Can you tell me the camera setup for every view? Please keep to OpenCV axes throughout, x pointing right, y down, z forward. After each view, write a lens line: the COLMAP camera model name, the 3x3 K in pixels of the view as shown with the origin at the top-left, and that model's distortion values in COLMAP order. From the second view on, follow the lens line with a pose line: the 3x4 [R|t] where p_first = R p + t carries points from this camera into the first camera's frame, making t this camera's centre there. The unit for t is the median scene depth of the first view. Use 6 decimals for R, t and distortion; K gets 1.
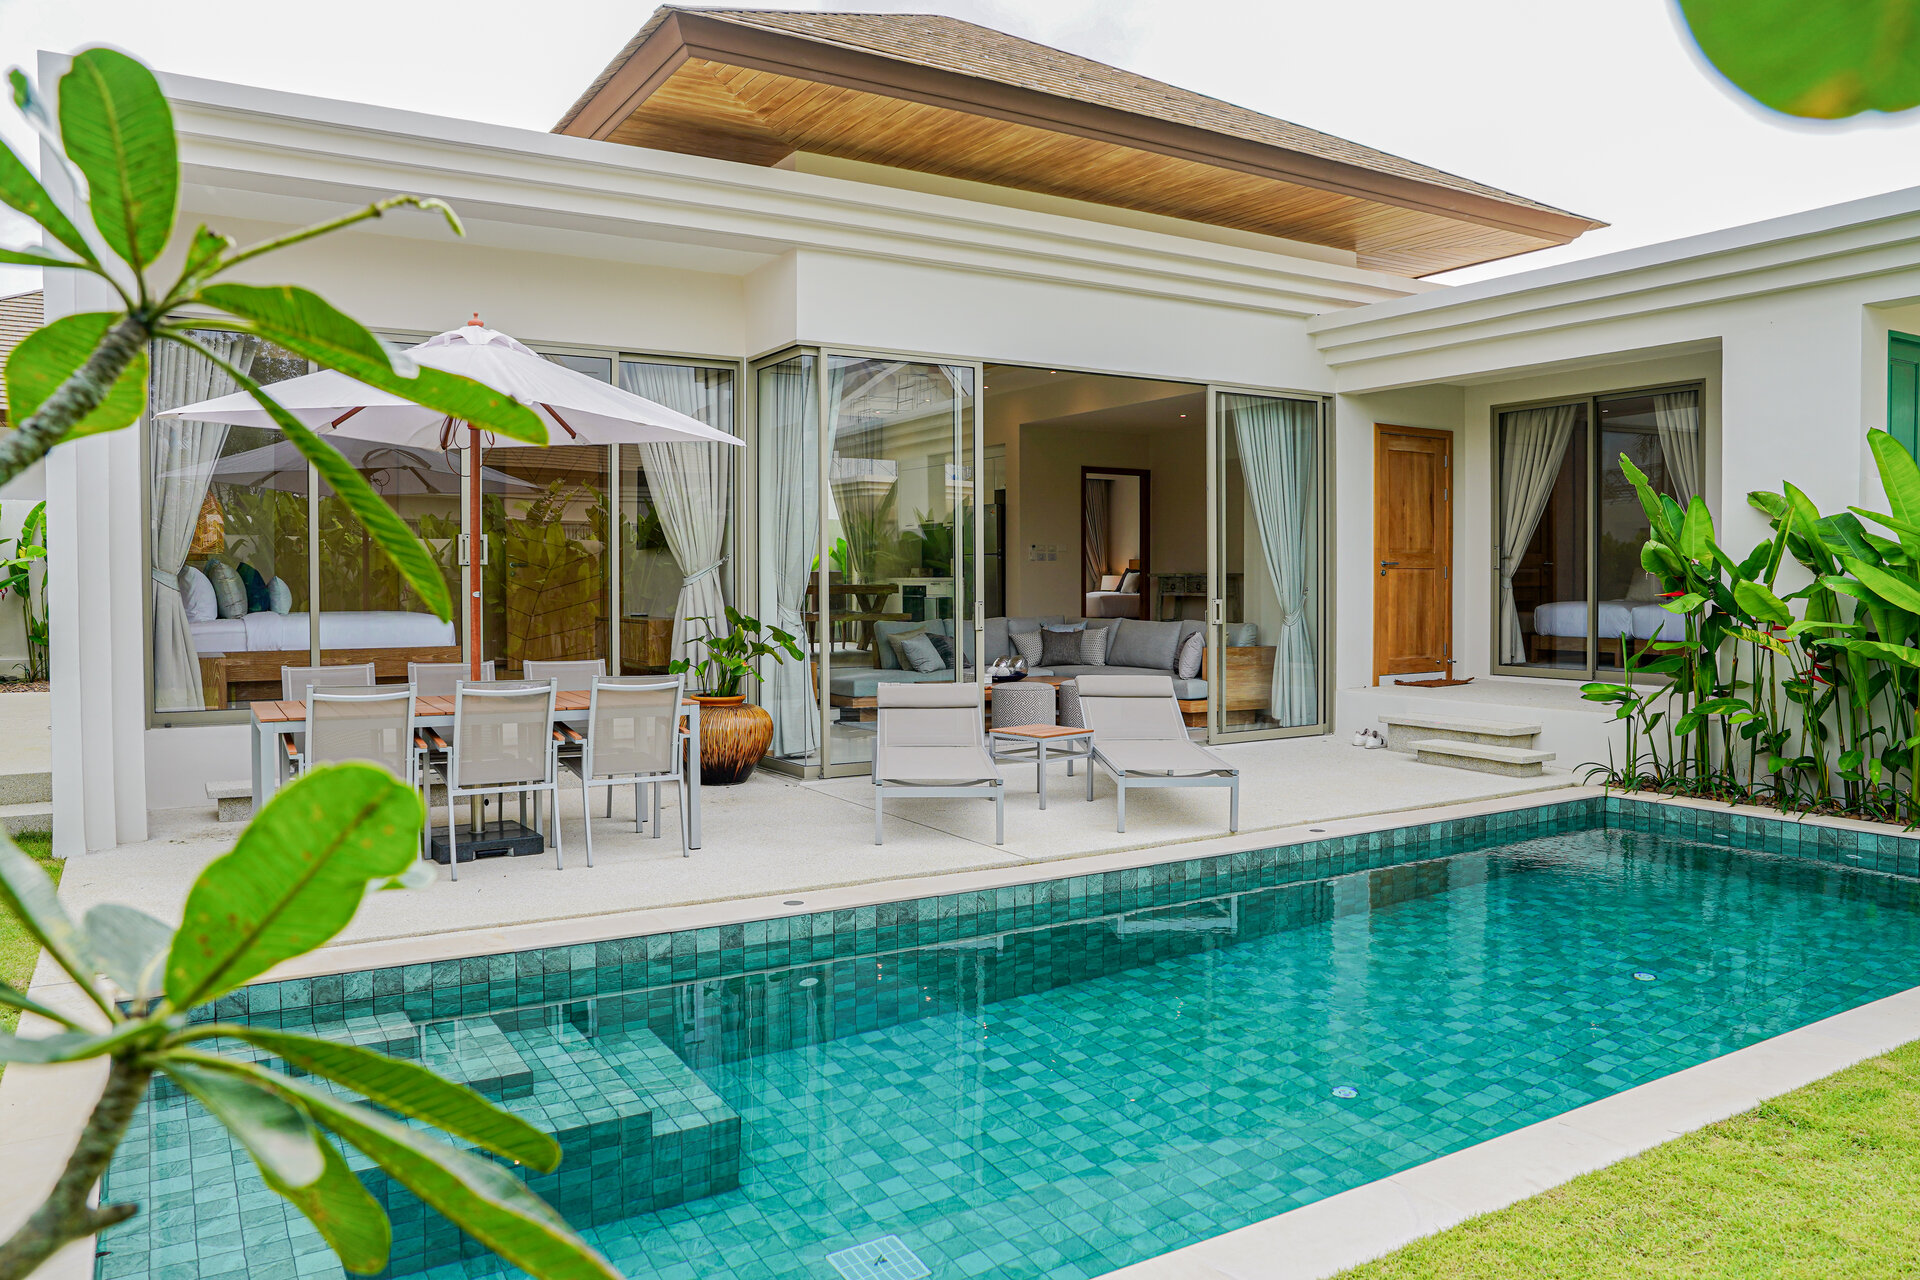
lens RADIAL K [[1301.7, 0, 957.0], [0, 1301.7, 626.3], [0, 0, 1]] dist [-0.034021, 0.002010]
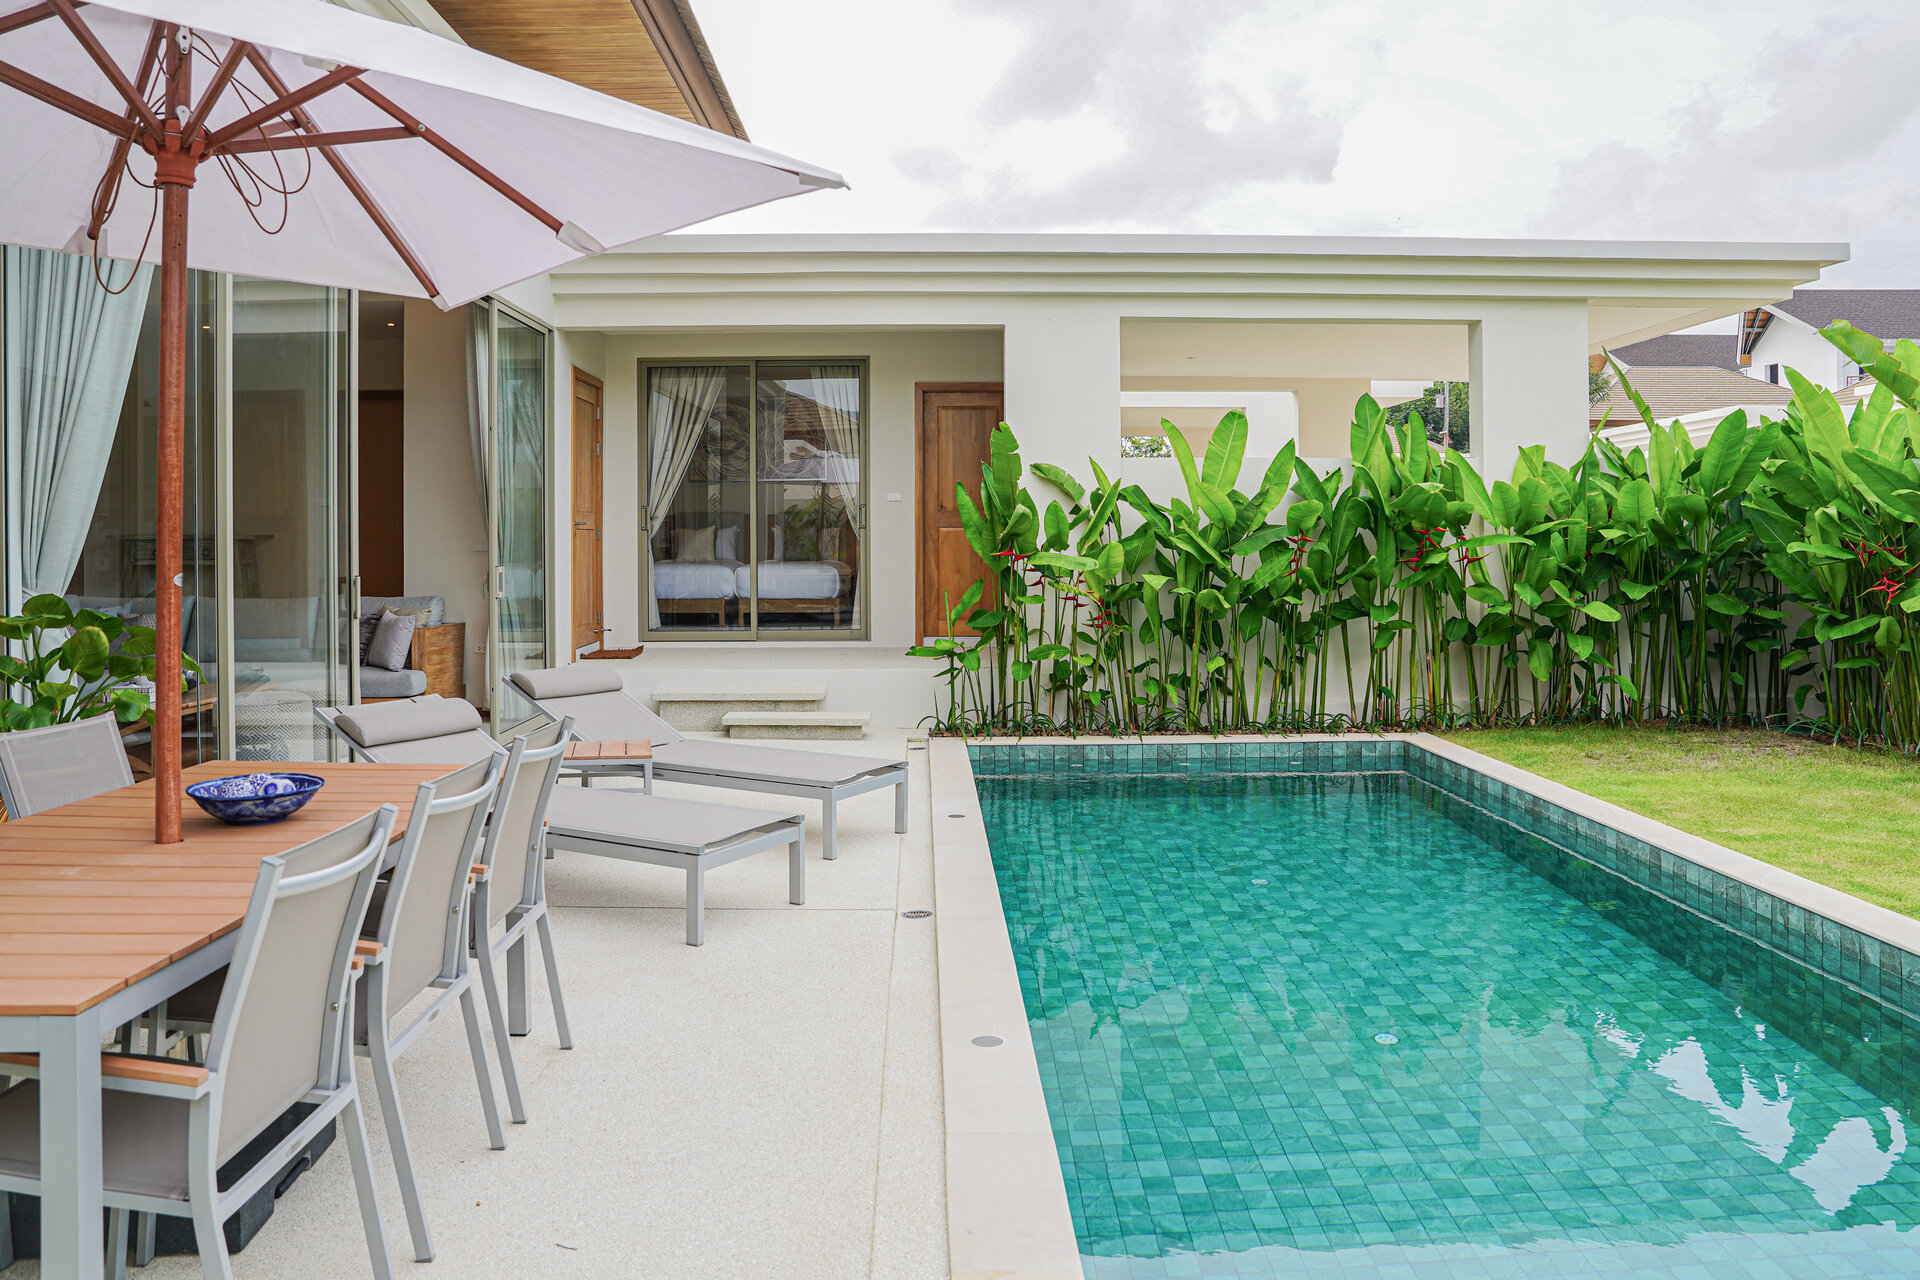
lens RADIAL K [[1301.7, 0, 956.8], [0, 1301.7, 642.1], [0, 0, 1]] dist [-0.034021, 0.002010]
pose [[0.535483, -0.068380, 0.841773, -0.517286], [0.031571, 0.997641, 0.060958, -0.025523], [-0.843956, -0.006067, 0.536378, 0.547558]]
